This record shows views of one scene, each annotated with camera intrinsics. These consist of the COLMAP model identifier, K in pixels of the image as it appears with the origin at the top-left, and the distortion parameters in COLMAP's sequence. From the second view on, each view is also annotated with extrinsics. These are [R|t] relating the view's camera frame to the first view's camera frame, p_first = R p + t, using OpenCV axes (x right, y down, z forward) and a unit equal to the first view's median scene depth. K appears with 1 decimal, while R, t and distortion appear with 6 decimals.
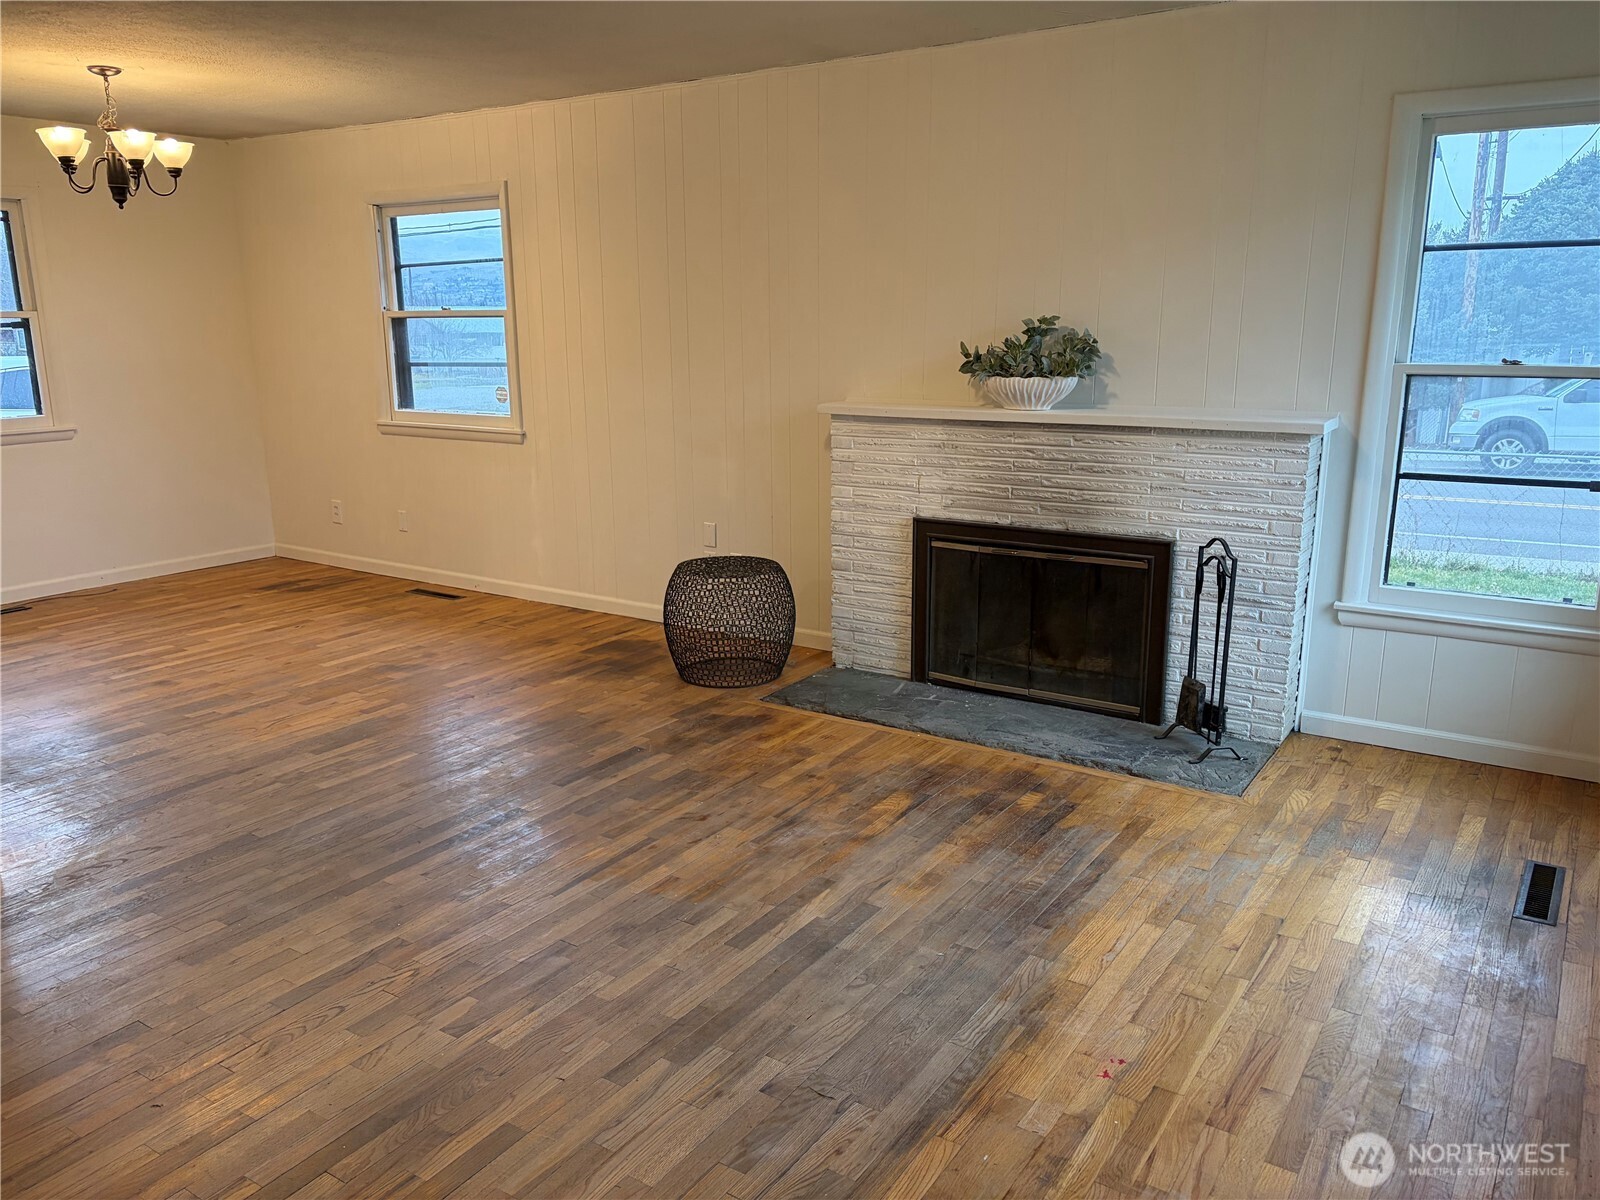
lens RADIAL K [[1221.6, 0, 800.0], [0, 1221.6, 600.0], [0, 0, 1]] dist [0.102038, -0.108311]
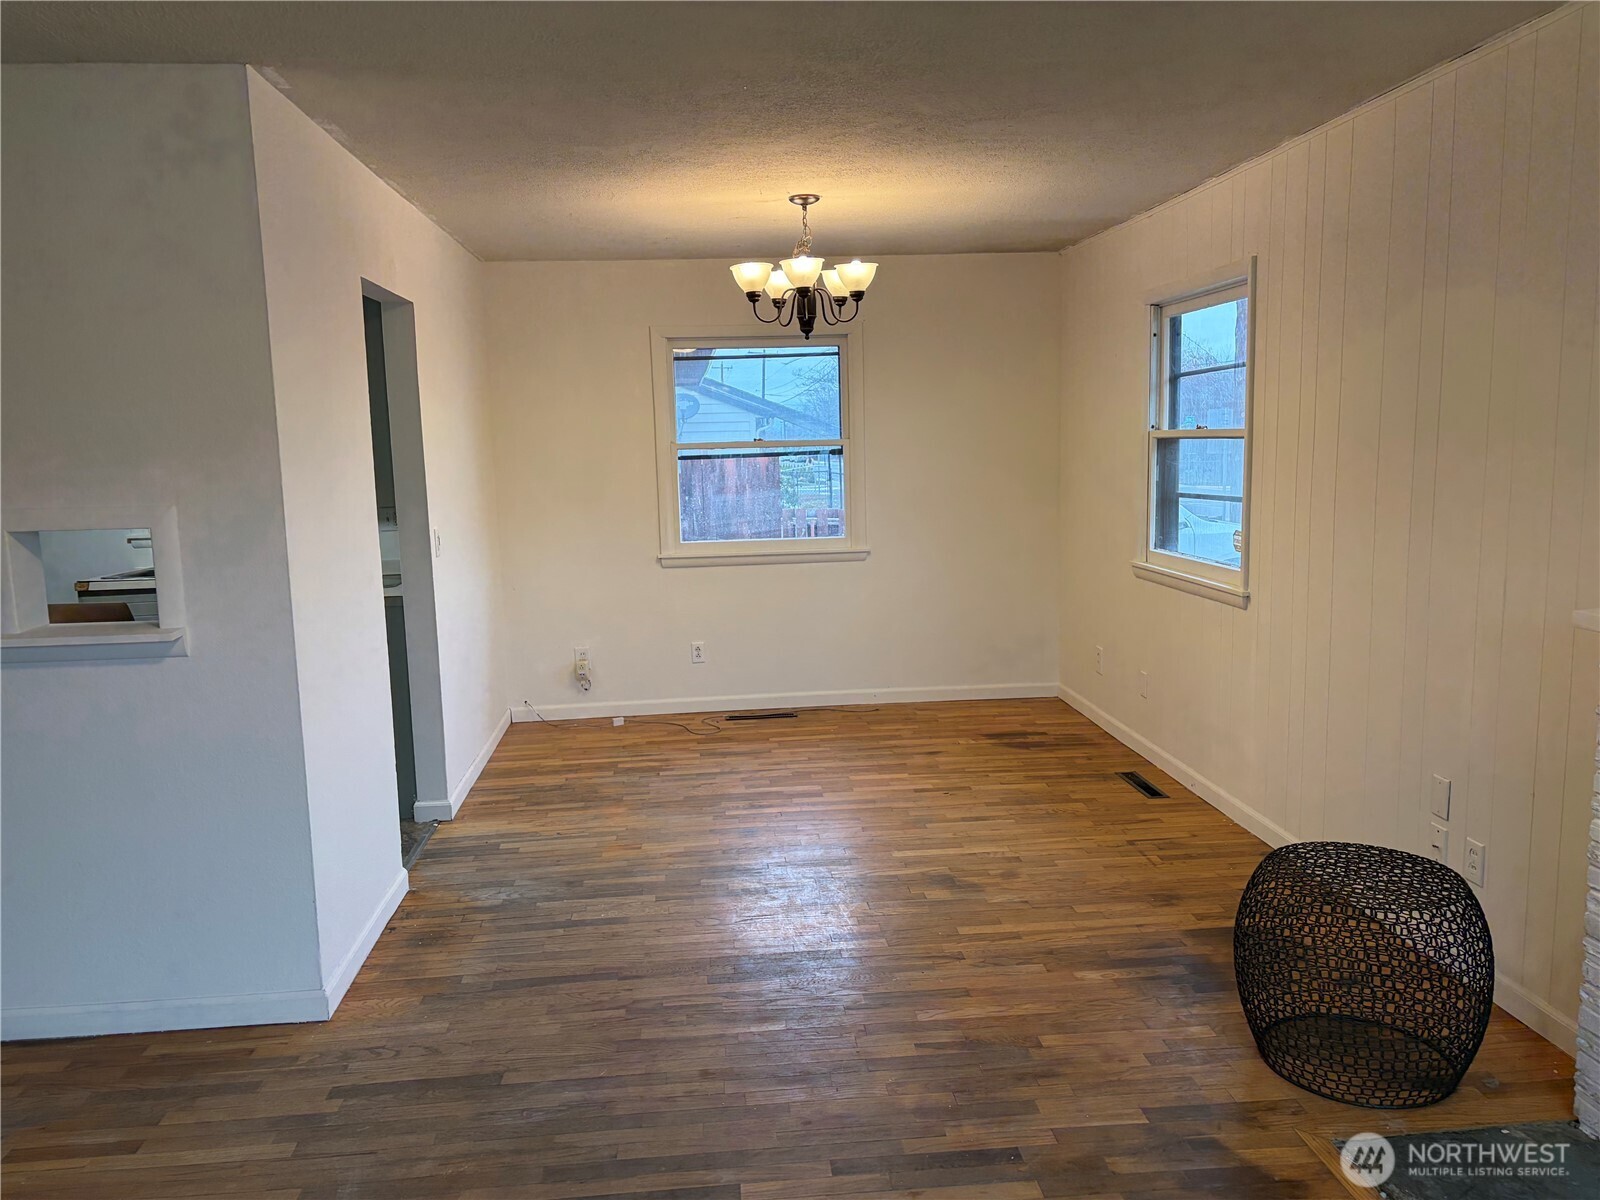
lens RADIAL K [[1221.6, 0, 800.0], [0, 1221.6, 600.0], [0, 0, 1]] dist [0.102038, -0.108311]
pose [[0.627442, 0.101091, -0.772074, 0.230604], [-0.157784, 0.987473, 0.001067, -0.124036], [0.762510, 0.121152, 0.635532, 0.455314]]
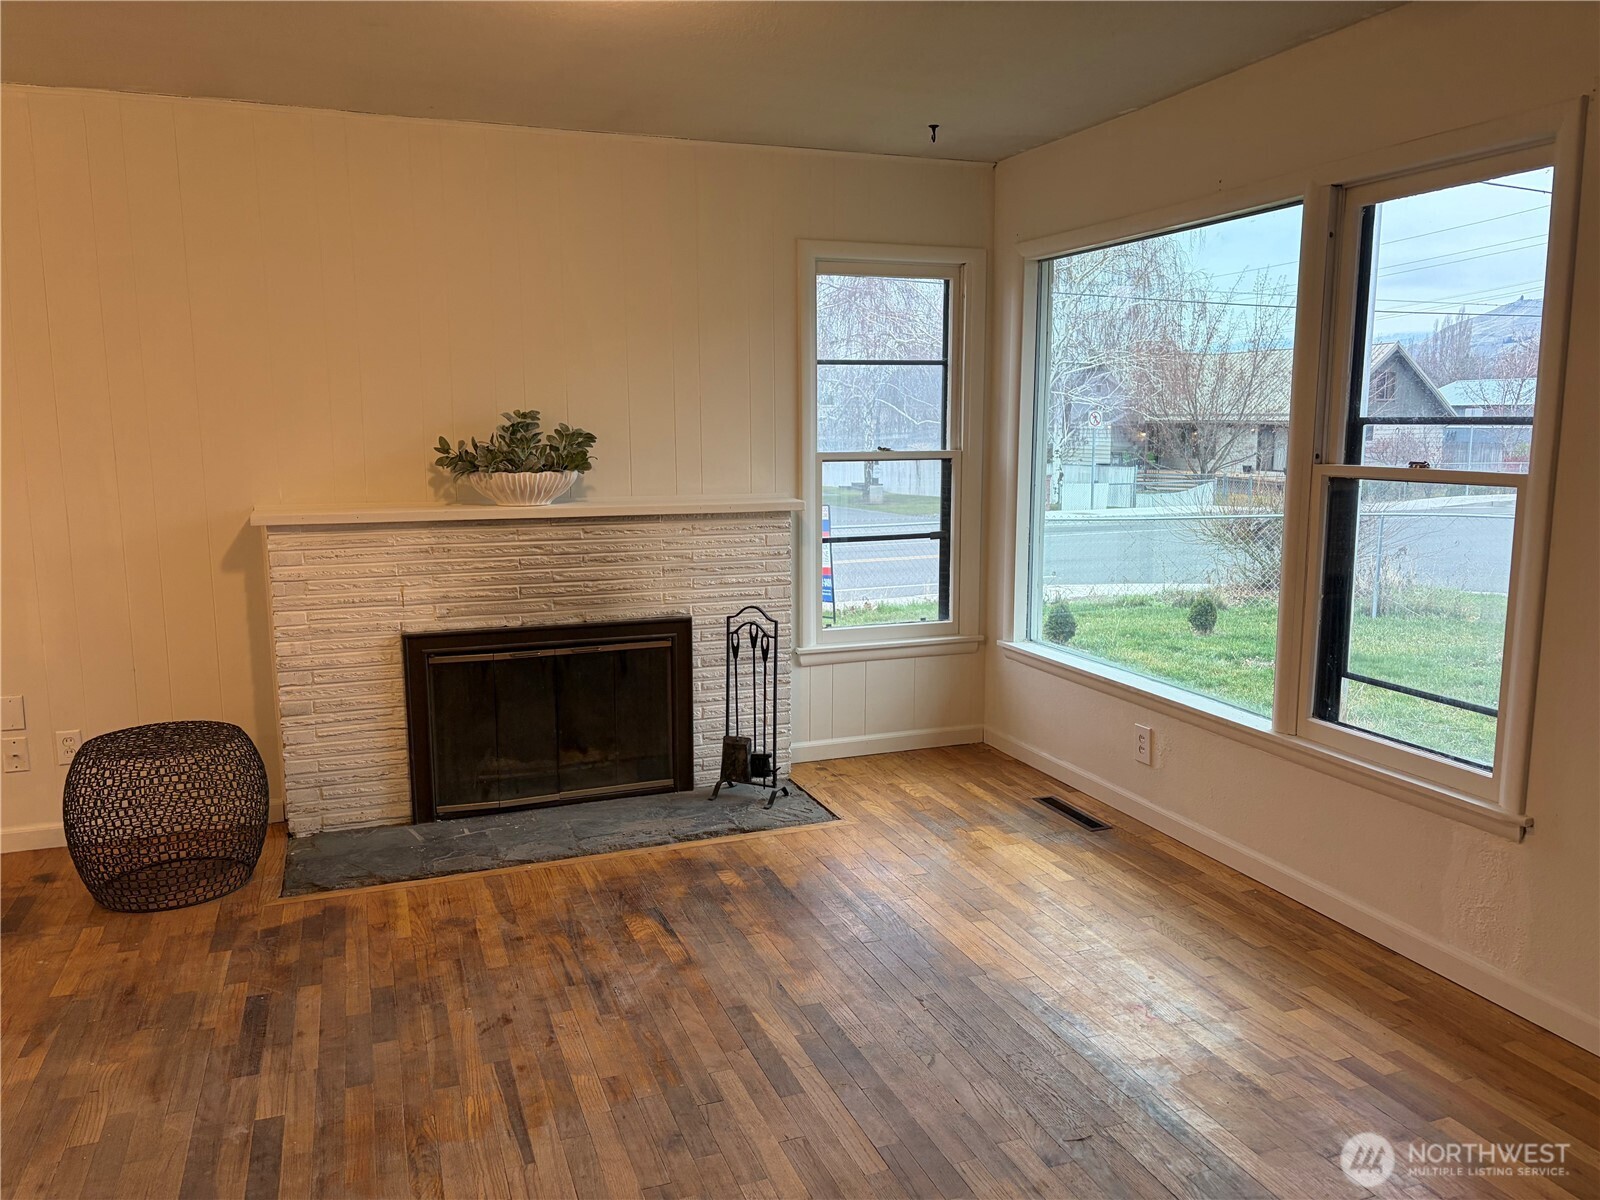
lens RADIAL K [[1224.5, 0, 841.3], [0, 1224.5, 587.3], [0, 0, 1]] dist [0.118500, -0.189216]
pose [[0.563777, -0.109942, 0.818577, -0.471539], [0.180503, 0.983544, 0.007781, -0.054118], [-0.805961, 0.143369, 0.574344, 0.251444]]
